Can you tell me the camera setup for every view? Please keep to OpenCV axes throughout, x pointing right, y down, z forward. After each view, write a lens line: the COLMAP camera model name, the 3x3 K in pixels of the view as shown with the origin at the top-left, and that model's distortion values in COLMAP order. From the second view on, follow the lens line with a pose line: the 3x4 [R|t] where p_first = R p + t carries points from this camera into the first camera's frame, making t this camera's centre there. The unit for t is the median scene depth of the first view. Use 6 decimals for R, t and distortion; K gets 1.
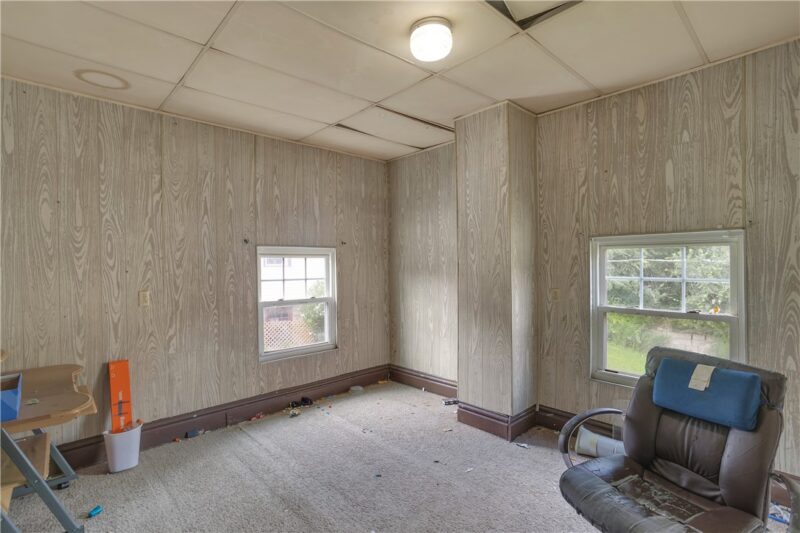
lens RADIAL K [[389.3, 0, 400.0], [0, 389.3, 266.5], [0, 0, 1]] dist [-0.001342, 0.000084]
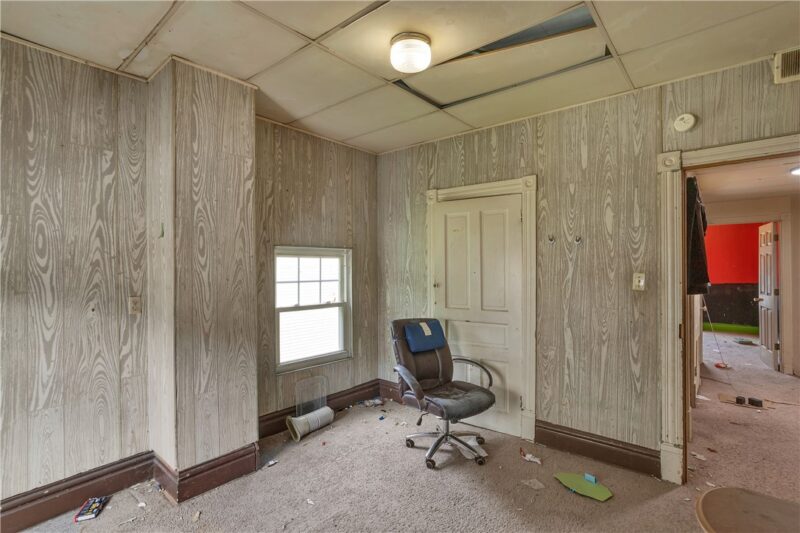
lens RADIAL K [[389.3, 0, 400.0], [0, 389.3, 266.5], [0, 0, 1]] dist [-0.001342, 0.000084]
pose [[-0.113250, 0.009773, 0.993519, -0.639676], [0.014444, 0.999862, -0.008189, -0.002486], [-0.993462, 0.013422, -0.113375, 0.773166]]
